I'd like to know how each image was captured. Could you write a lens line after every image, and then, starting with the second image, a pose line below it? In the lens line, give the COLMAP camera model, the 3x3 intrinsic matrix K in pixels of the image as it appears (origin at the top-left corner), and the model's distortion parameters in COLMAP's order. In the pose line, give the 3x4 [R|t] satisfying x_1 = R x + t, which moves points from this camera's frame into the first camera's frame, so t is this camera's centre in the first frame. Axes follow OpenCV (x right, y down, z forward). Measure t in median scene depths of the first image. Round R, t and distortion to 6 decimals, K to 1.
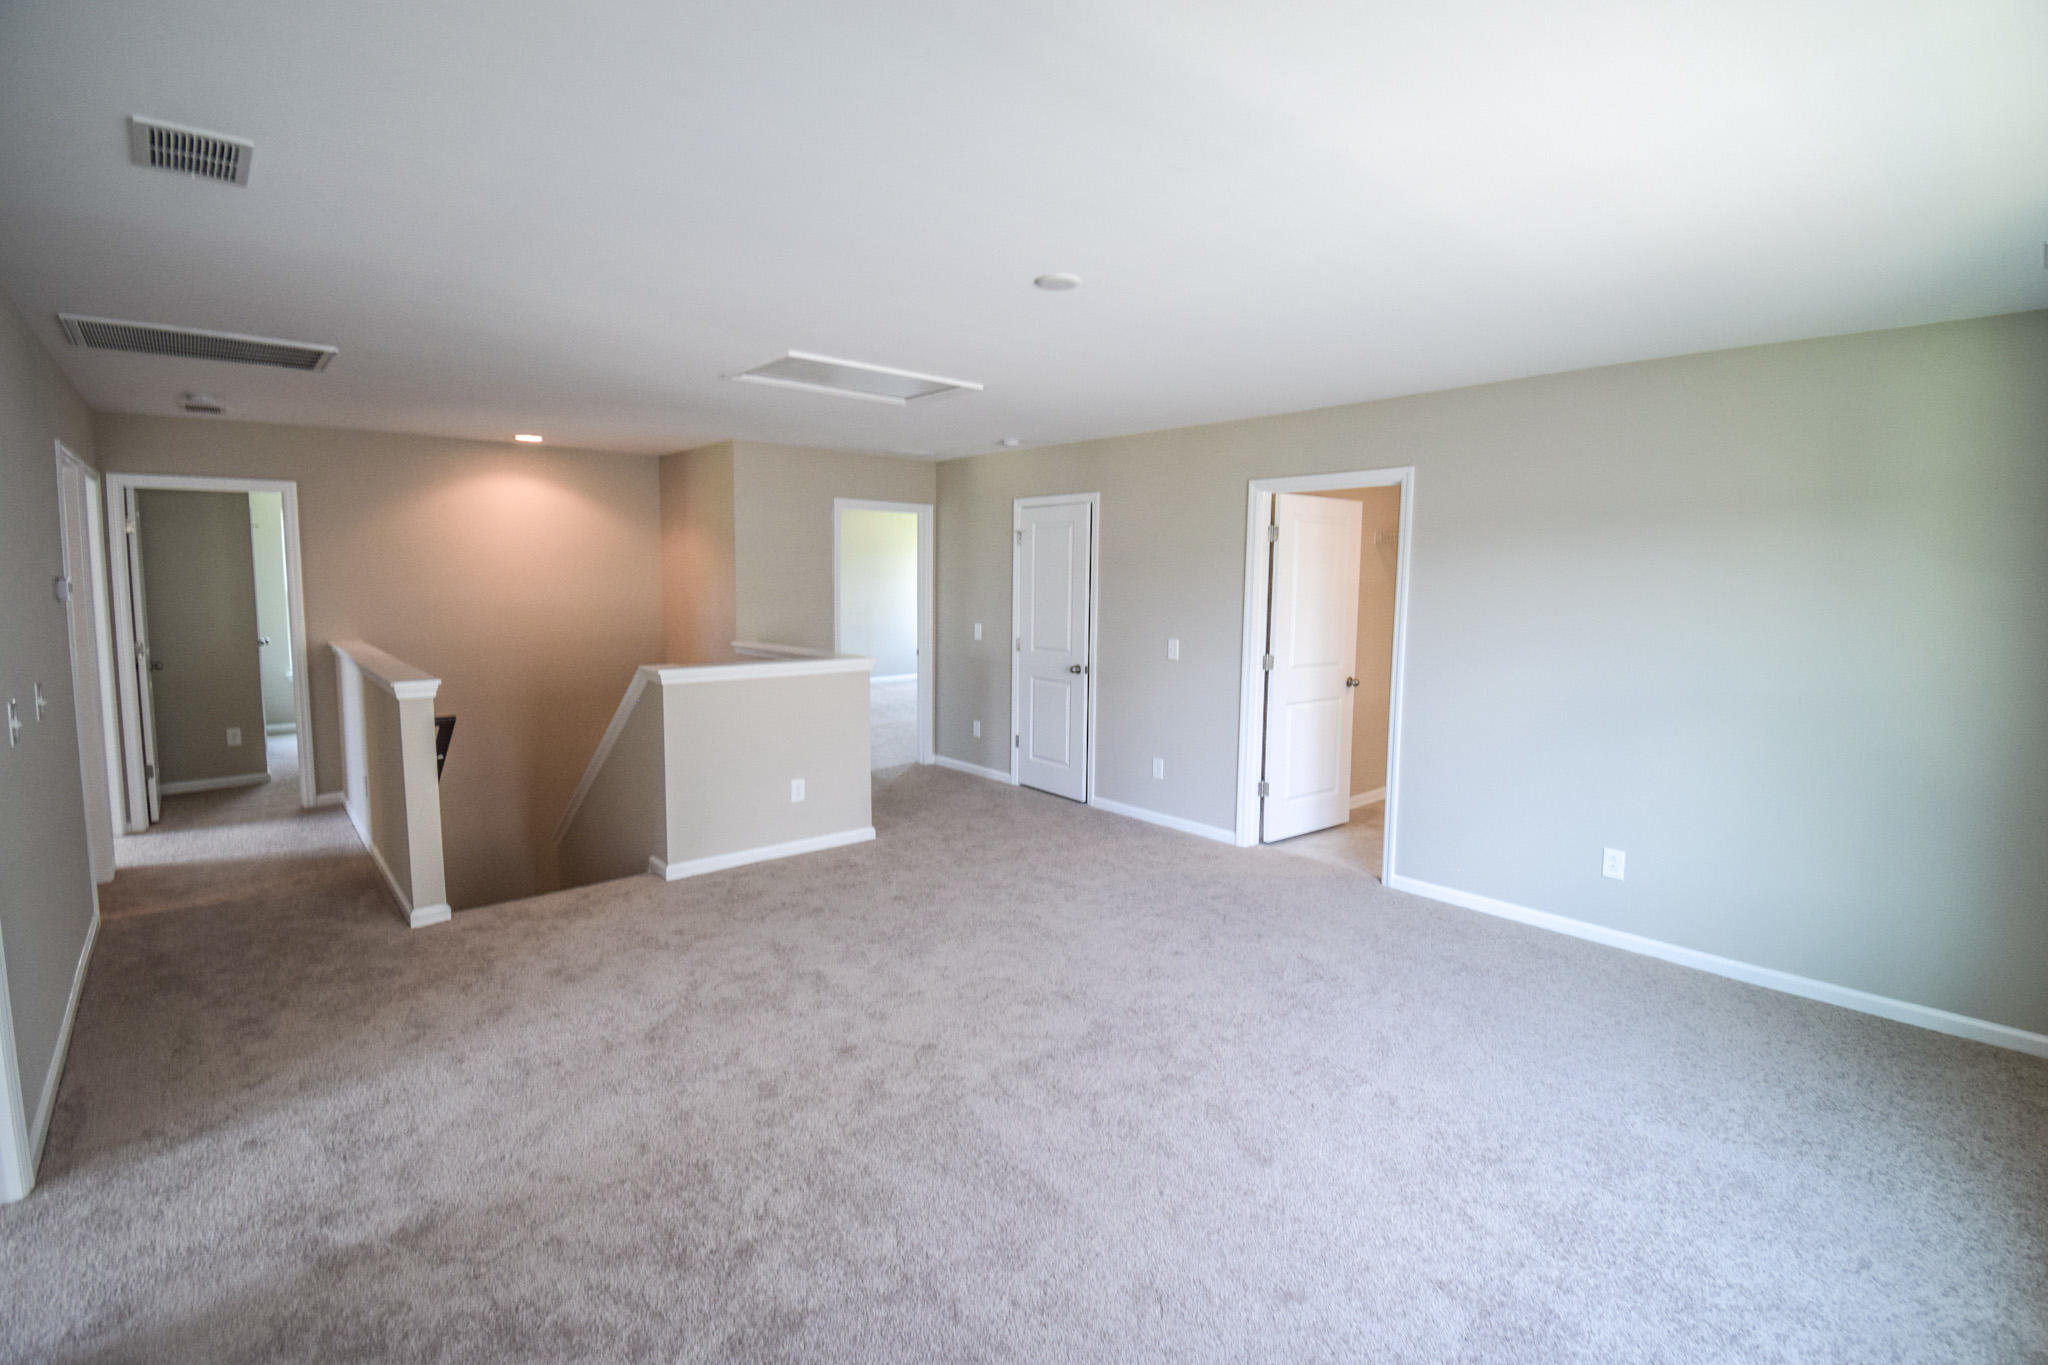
lens RADIAL K [[936.4, 0, 1030.5], [0, 936.4, 674.2], [0, 0, 1]] dist [-0.001124, -0.002500]
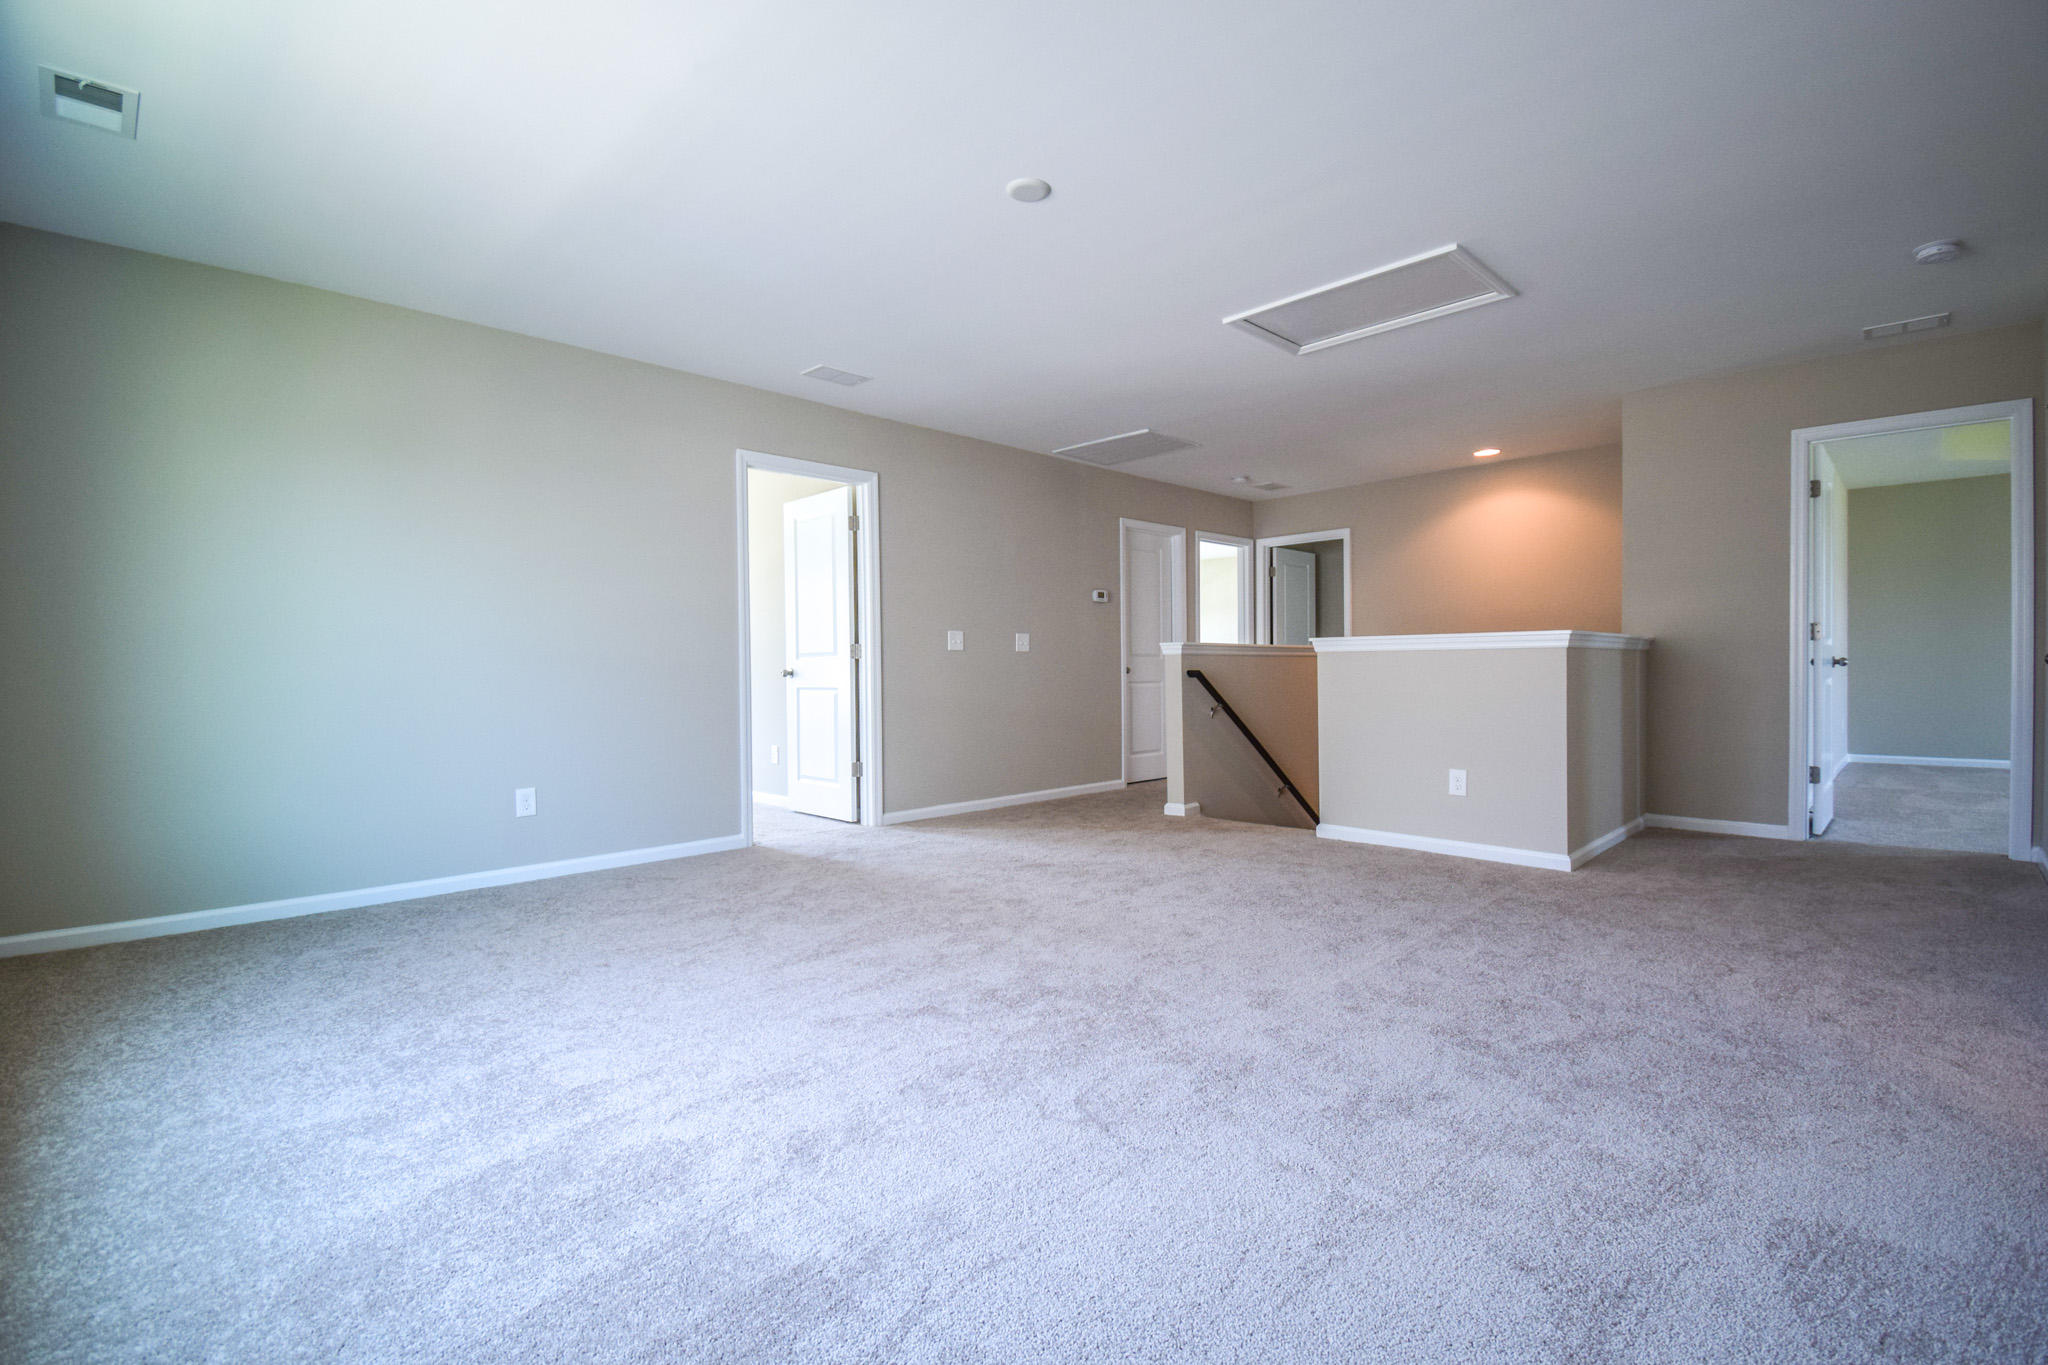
lens RADIAL K [[936.4, 0, 1031.8], [0, 936.4, 678.4], [0, 0, 1]] dist [-0.001124, -0.002500]
pose [[0.058215, 0.000141, -0.998304, 0.678974], [-0.099337, 0.995038, -0.005652, 0.081277], [0.993349, 0.099498, 0.057940, 0.614400]]
